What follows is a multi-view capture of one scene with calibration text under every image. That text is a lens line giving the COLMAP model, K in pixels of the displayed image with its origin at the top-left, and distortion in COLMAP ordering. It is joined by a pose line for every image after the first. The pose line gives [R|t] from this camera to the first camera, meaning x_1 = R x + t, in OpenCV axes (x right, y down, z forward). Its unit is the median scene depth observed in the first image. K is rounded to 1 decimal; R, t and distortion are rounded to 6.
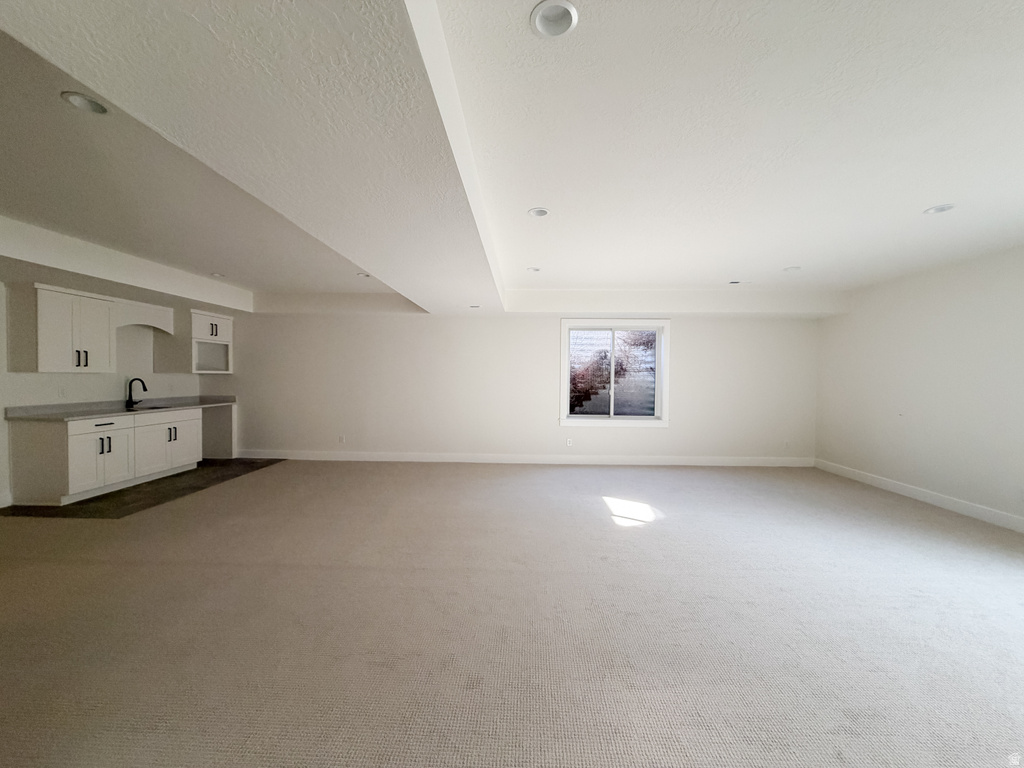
lens RADIAL K [[406.1, 0, 510.8], [0, 406.1, 384.2], [0, 0, 1]] dist [-0.000153, 0.000217]
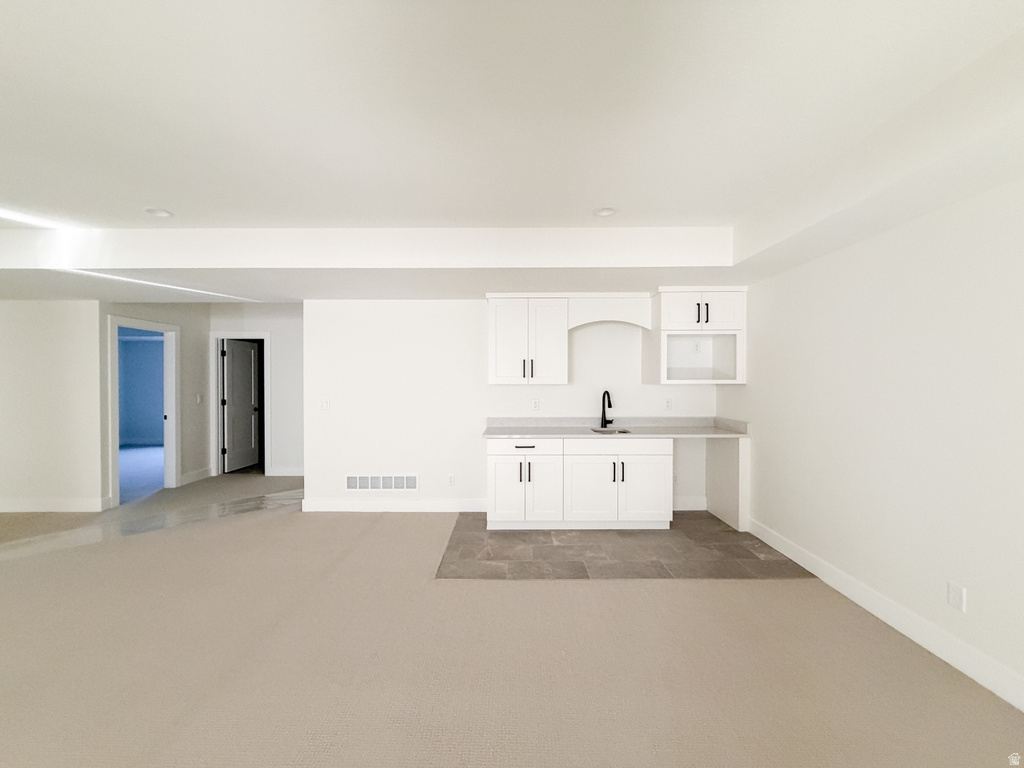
lens RADIAL K [[406.1, 0, 510.8], [0, 406.1, 384.2], [0, 0, 1]] dist [-0.000153, 0.000217]
pose [[0.032215, 0.002928, -0.999477, -0.135004], [-0.017367, 0.999846, 0.002369, -0.023734], [0.999330, 0.017281, 0.032260, 0.734781]]
